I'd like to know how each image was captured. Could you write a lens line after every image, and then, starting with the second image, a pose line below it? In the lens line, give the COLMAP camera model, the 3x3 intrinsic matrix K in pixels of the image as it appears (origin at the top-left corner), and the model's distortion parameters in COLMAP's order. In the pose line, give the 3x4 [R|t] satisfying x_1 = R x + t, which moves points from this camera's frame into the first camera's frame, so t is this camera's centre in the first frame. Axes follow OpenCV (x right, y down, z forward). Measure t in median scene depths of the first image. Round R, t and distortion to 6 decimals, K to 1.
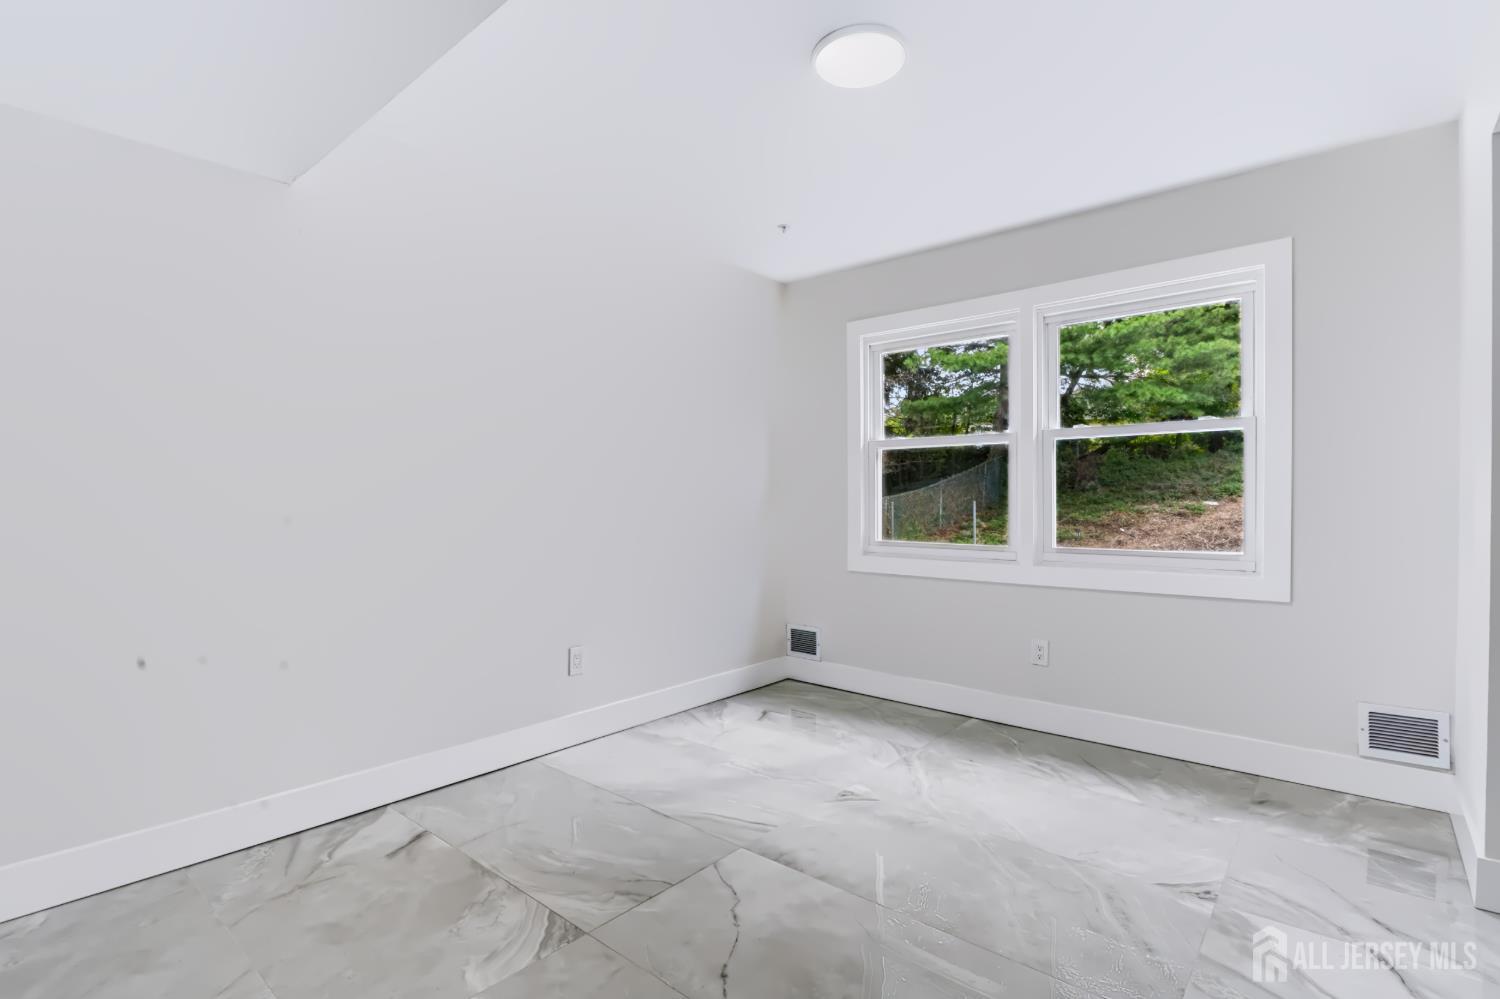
lens RADIAL K [[727.3, 0, 750.0], [0, 727.3, 499.5], [0, 0, 1]] dist [-0.001124, -0.000308]
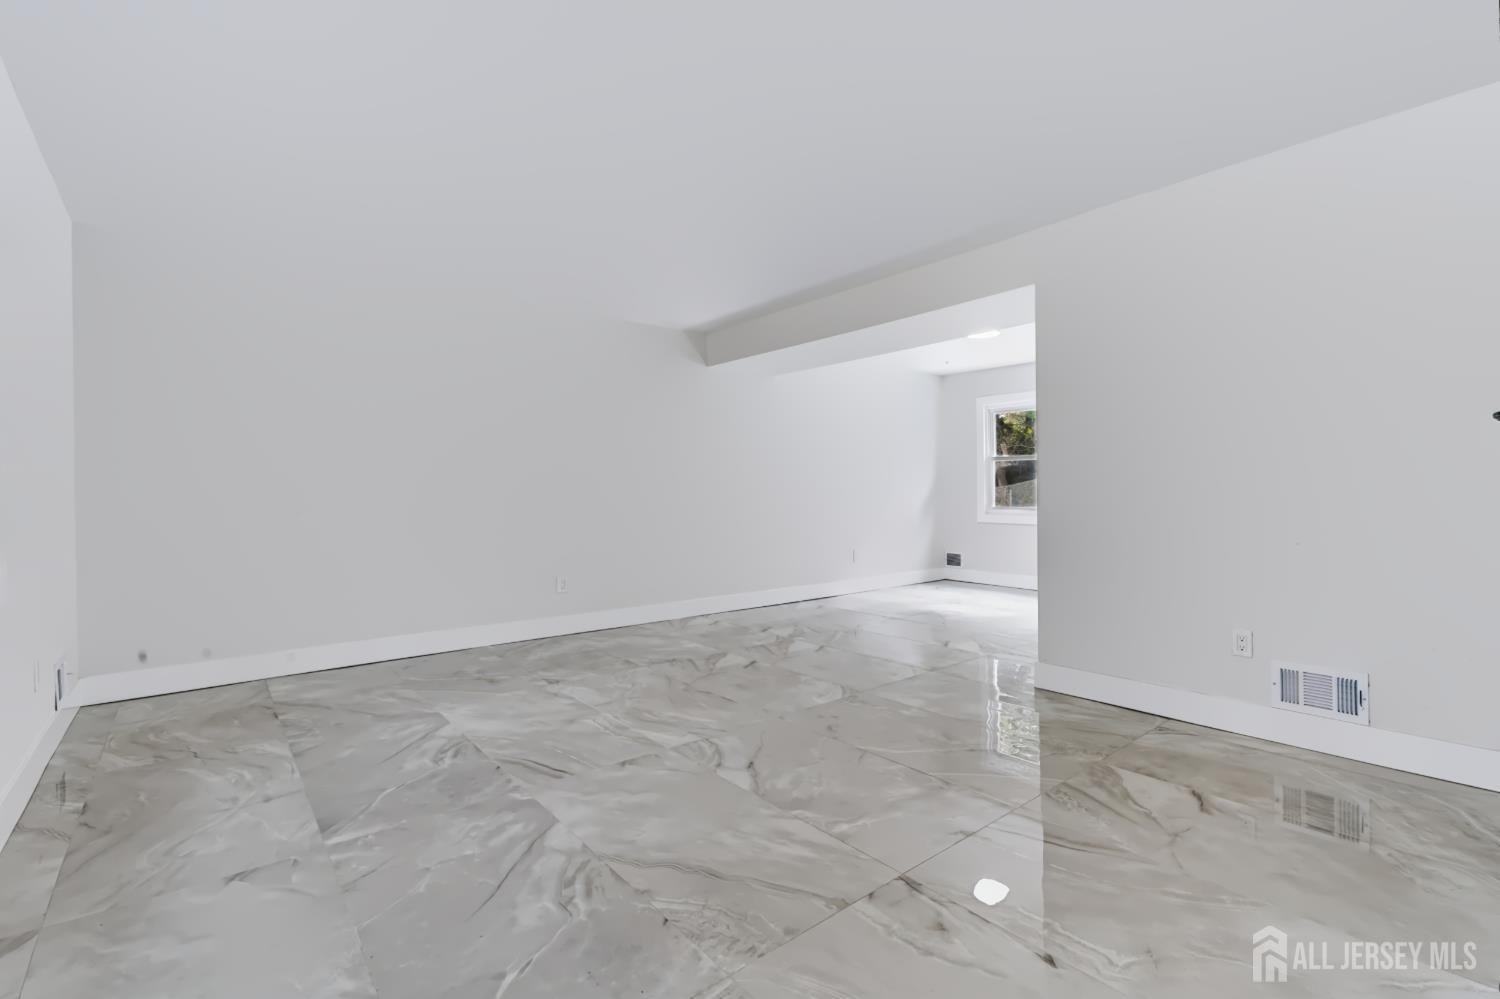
lens RADIAL K [[677.3, 0, 746.8], [0, 677.3, 463.4], [0, 0, 1]] dist [0.001674, 0.000437]
pose [[0.985094, -0.009051, -0.171779, -0.166773], [0.002560, 0.999275, -0.037974, 0.007108], [0.171998, 0.036968, 0.984403, -0.932113]]
